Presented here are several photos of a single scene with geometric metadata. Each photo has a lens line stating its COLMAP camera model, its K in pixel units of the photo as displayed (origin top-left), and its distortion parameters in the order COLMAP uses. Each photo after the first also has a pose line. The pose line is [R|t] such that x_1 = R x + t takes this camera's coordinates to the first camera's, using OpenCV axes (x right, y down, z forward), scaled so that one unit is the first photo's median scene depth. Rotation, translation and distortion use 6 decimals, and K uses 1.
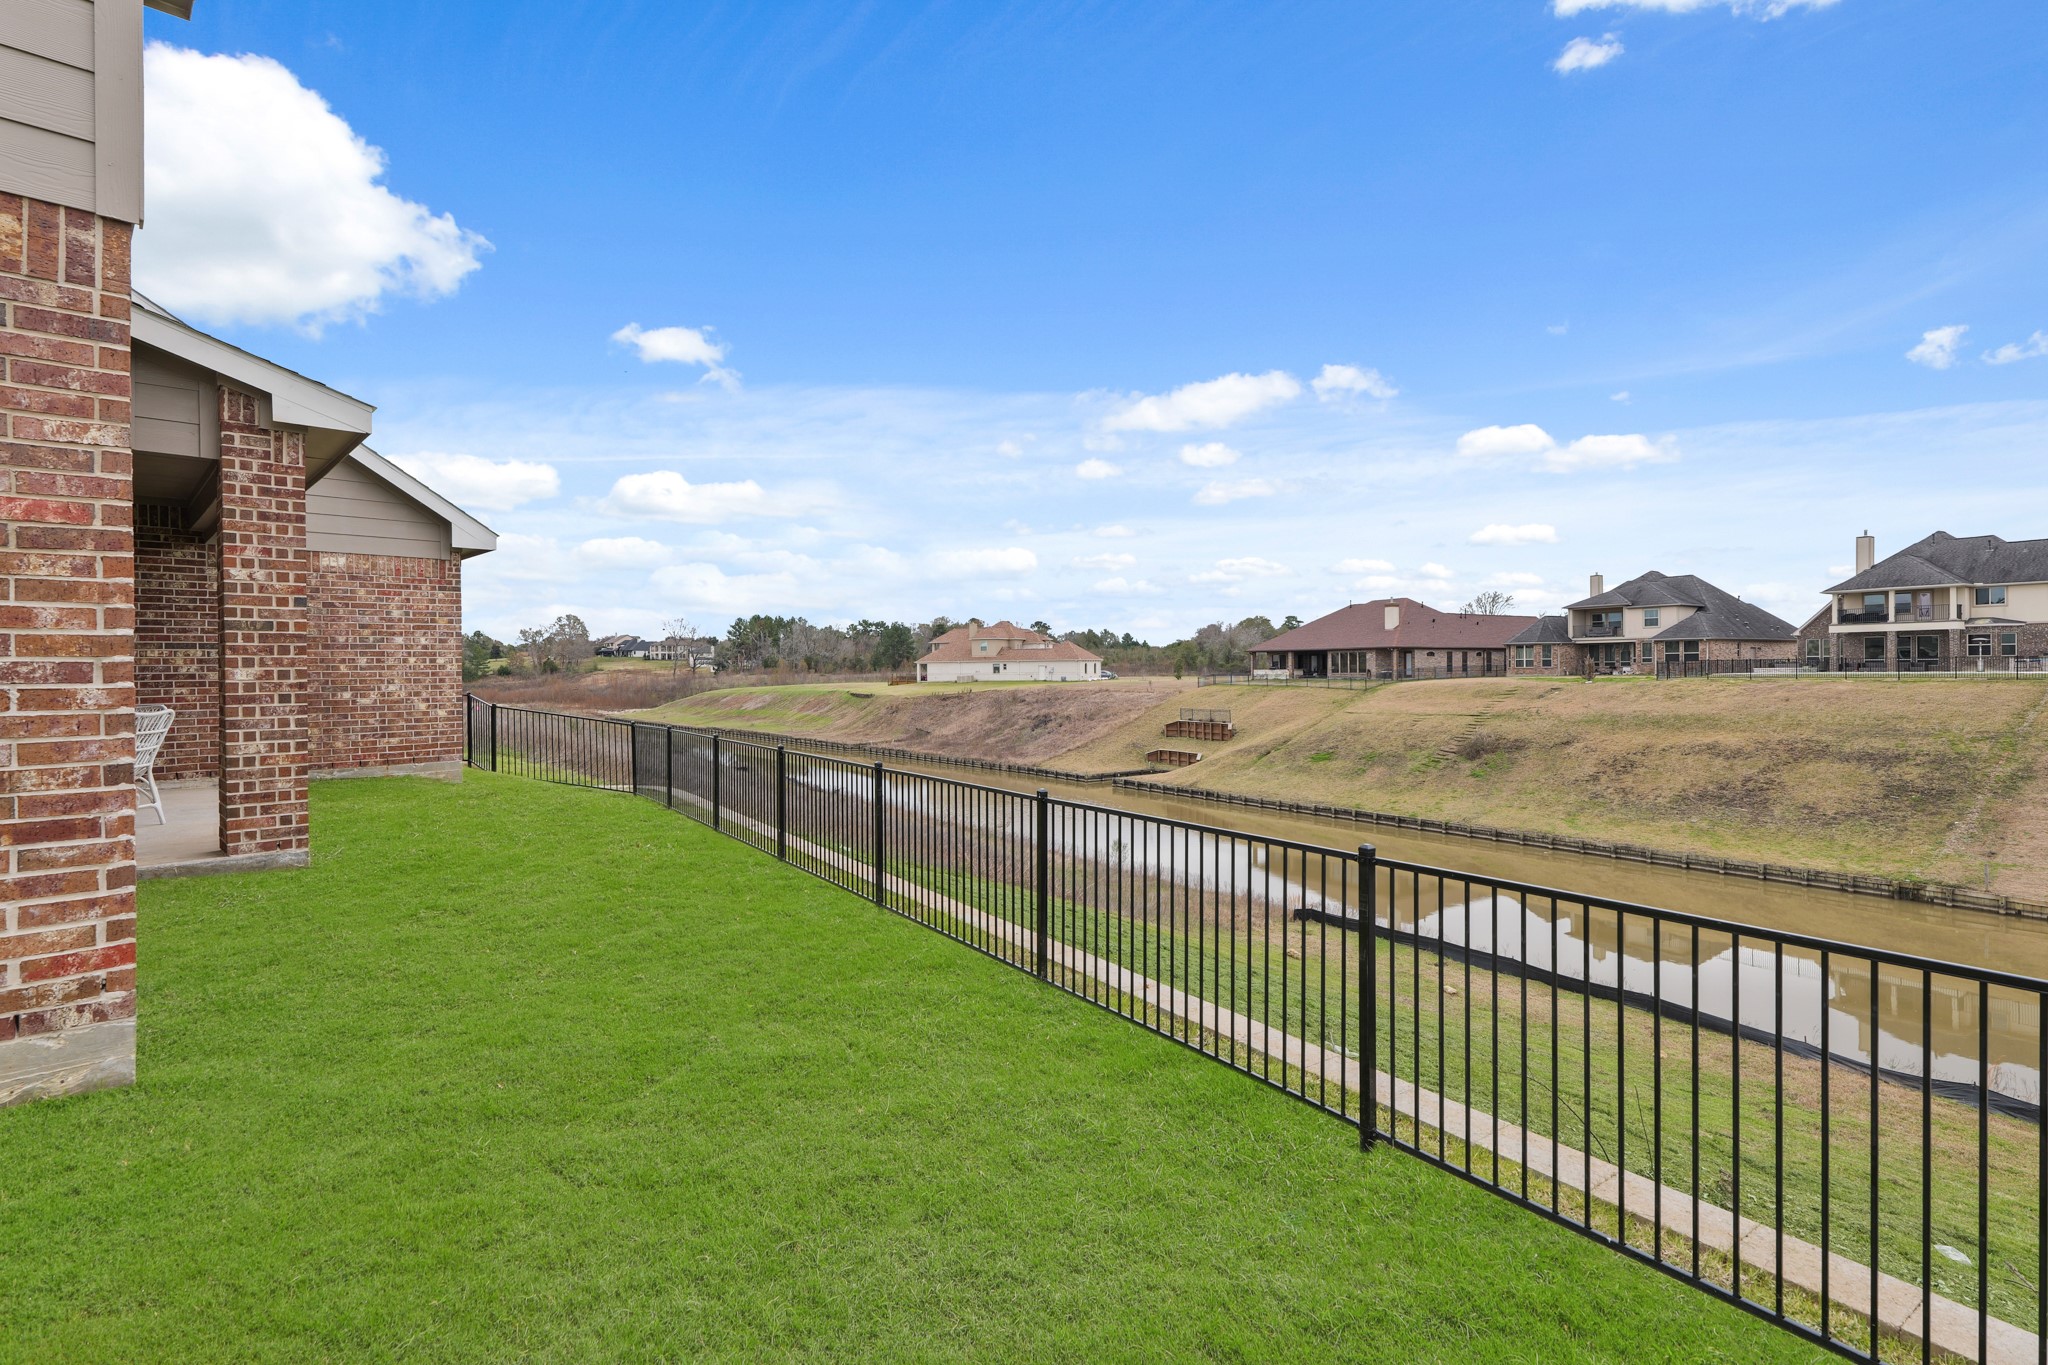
lens RADIAL K [[959.4, 0, 1028.4], [0, 959.4, 668.4], [0, 0, 1]] dist [0.004366, -0.000242]
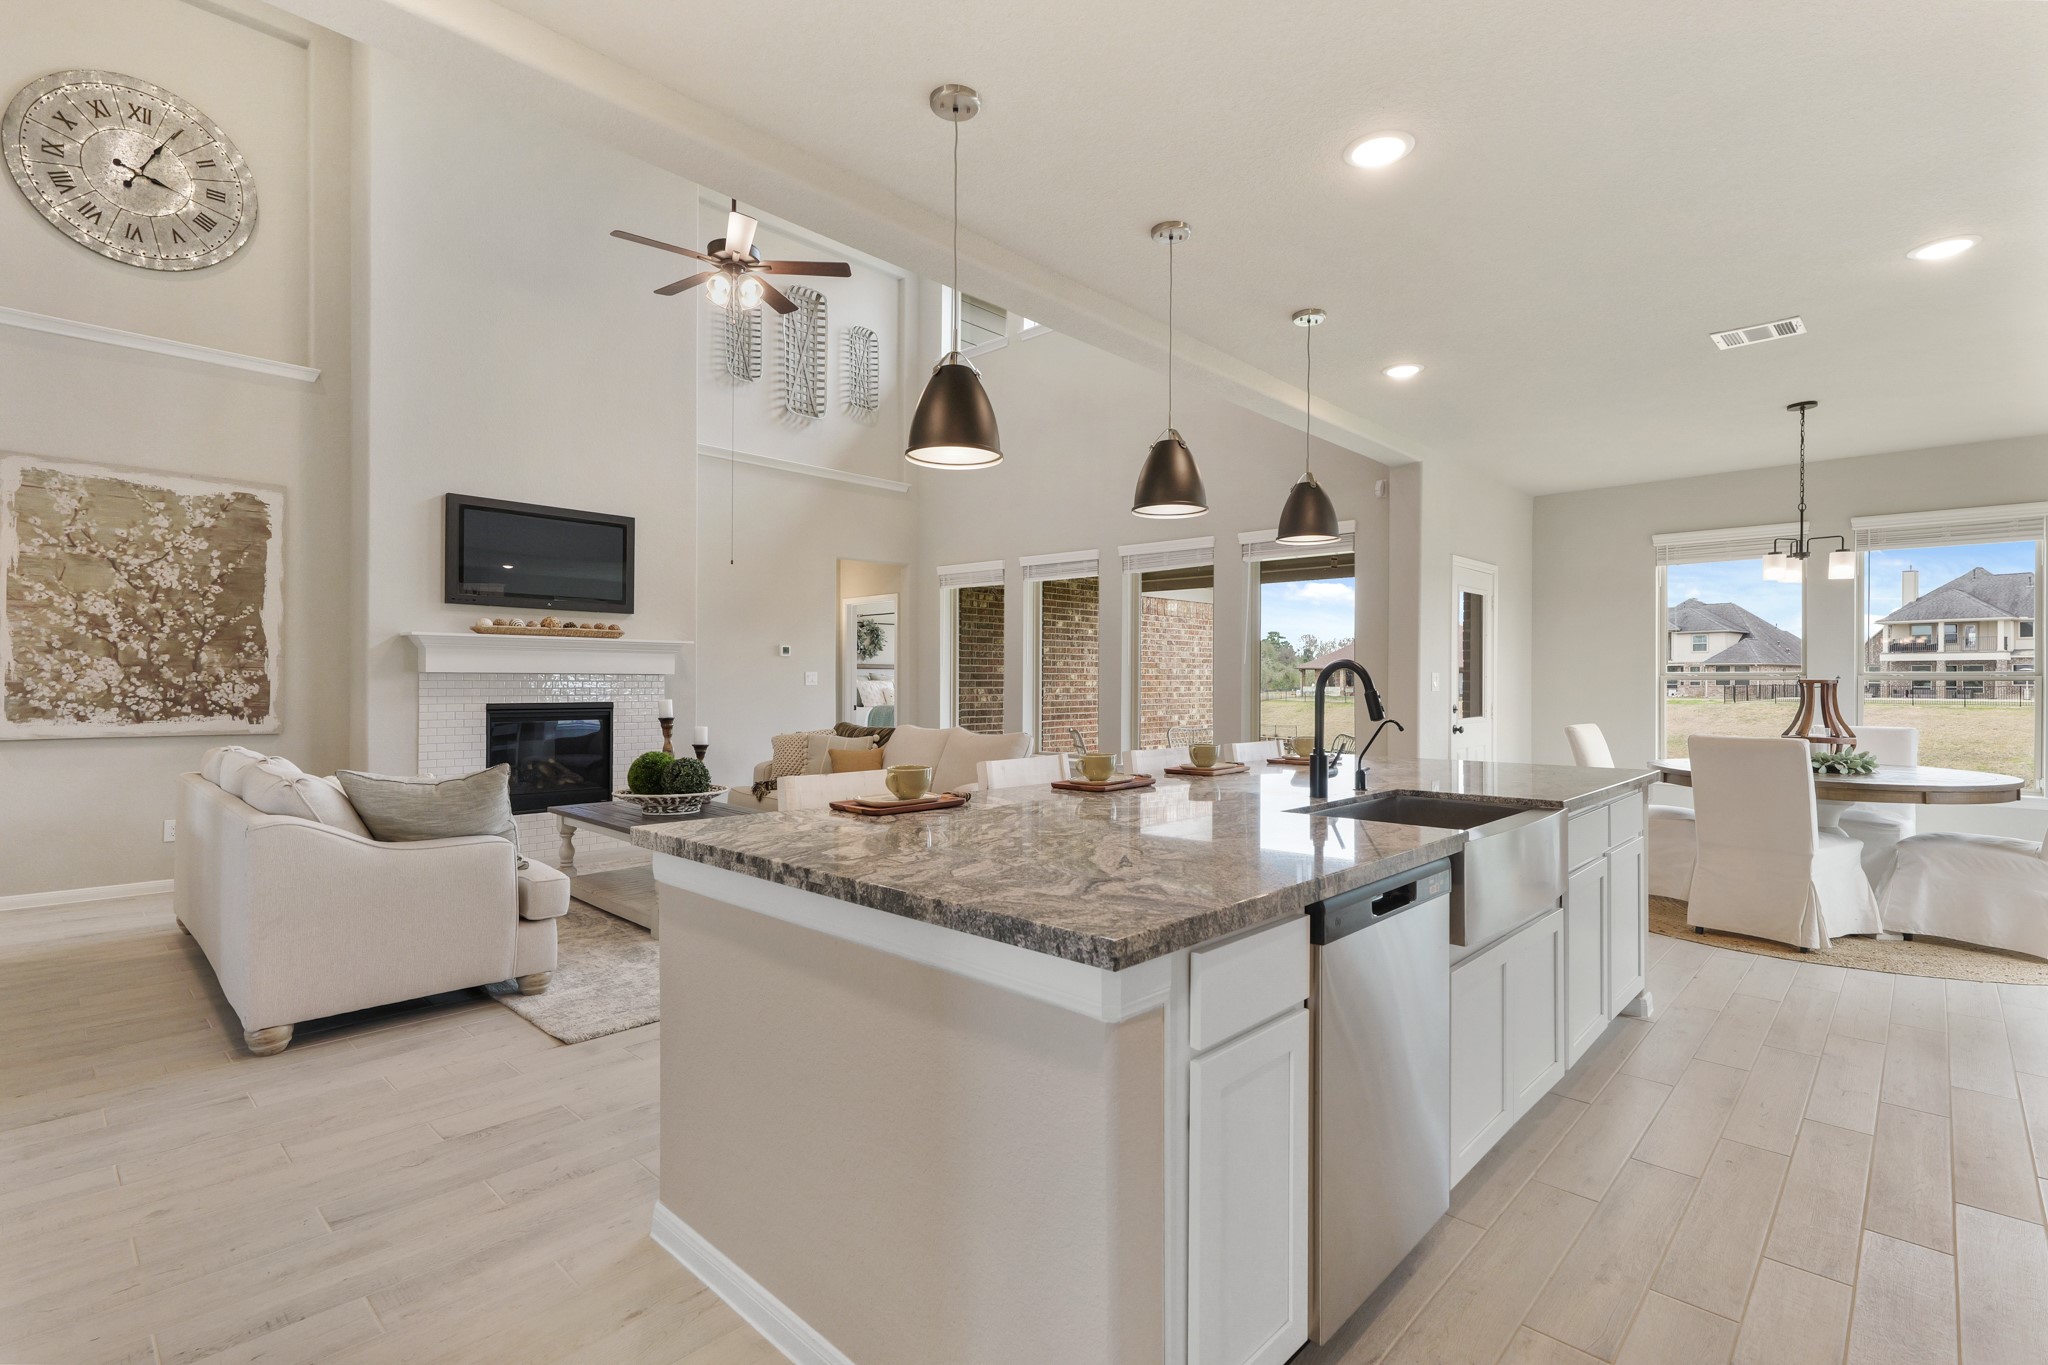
lens RADIAL K [[959.4, 0, 1030.4], [0, 959.4, 670.1], [0, 0, 1]] dist [0.004366, -0.000242]
pose [[0.999337, 0.014893, 0.033235, -0.875548], [-0.014560, 0.999842, -0.010226, -0.015783], [-0.033382, 0.009735, 0.999395, -0.184660]]
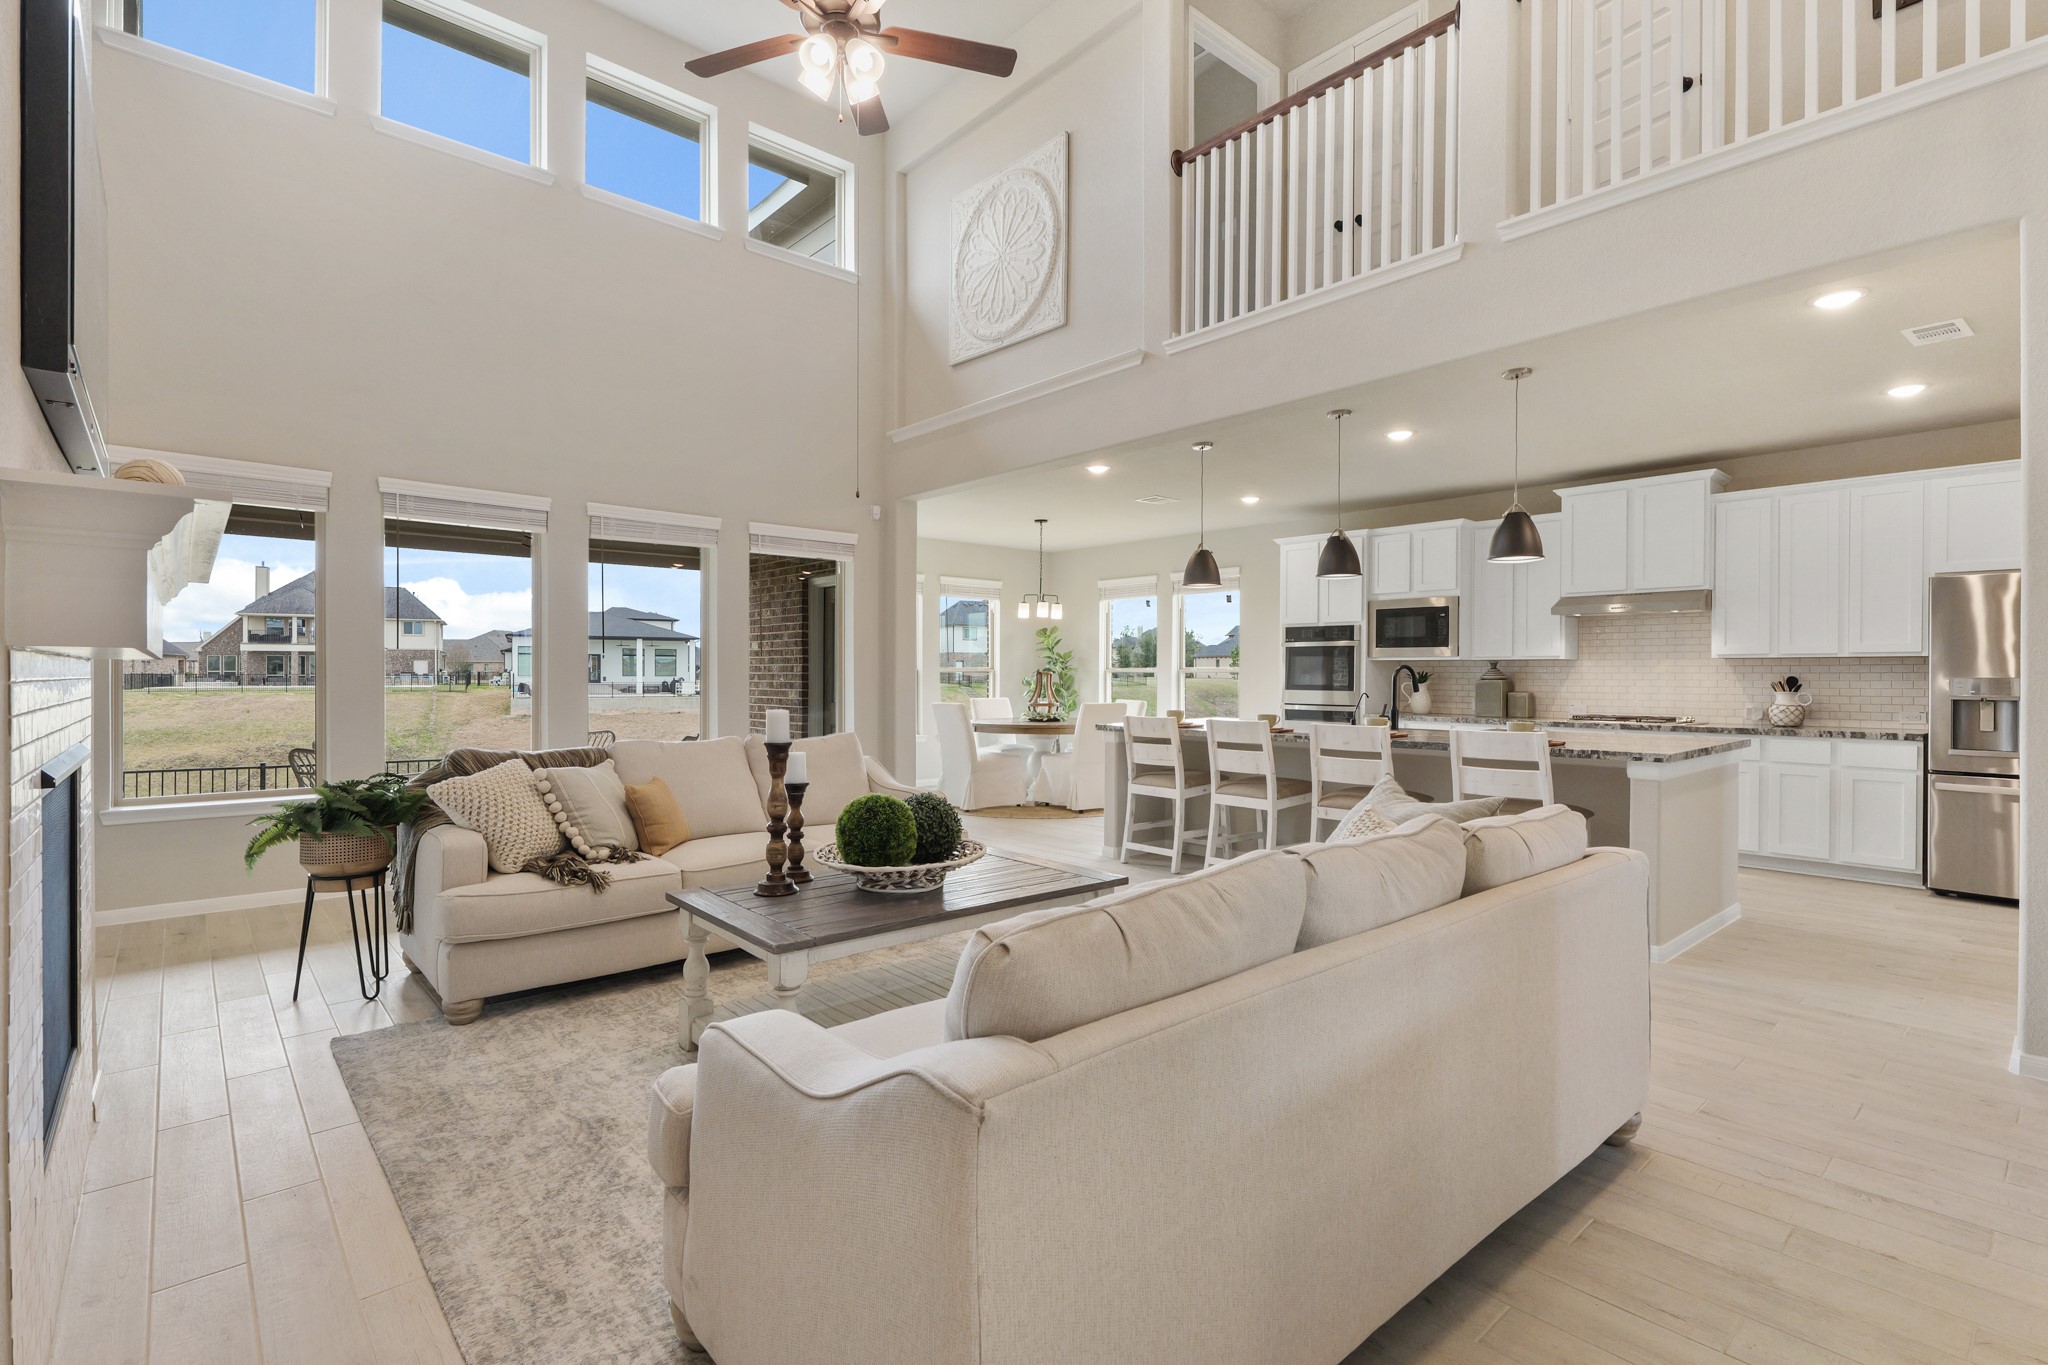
lens RADIAL K [[959.4, 0, 1018.3], [0, 959.4, 685.4], [0, 0, 1]] dist [0.004366, -0.000242]
pose [[0.063243, -0.000125, 0.997998, -1.340554], [-0.005141, 0.999987, 0.000451, -0.010827], [-0.997985, -0.005159, 0.063241, 0.247420]]
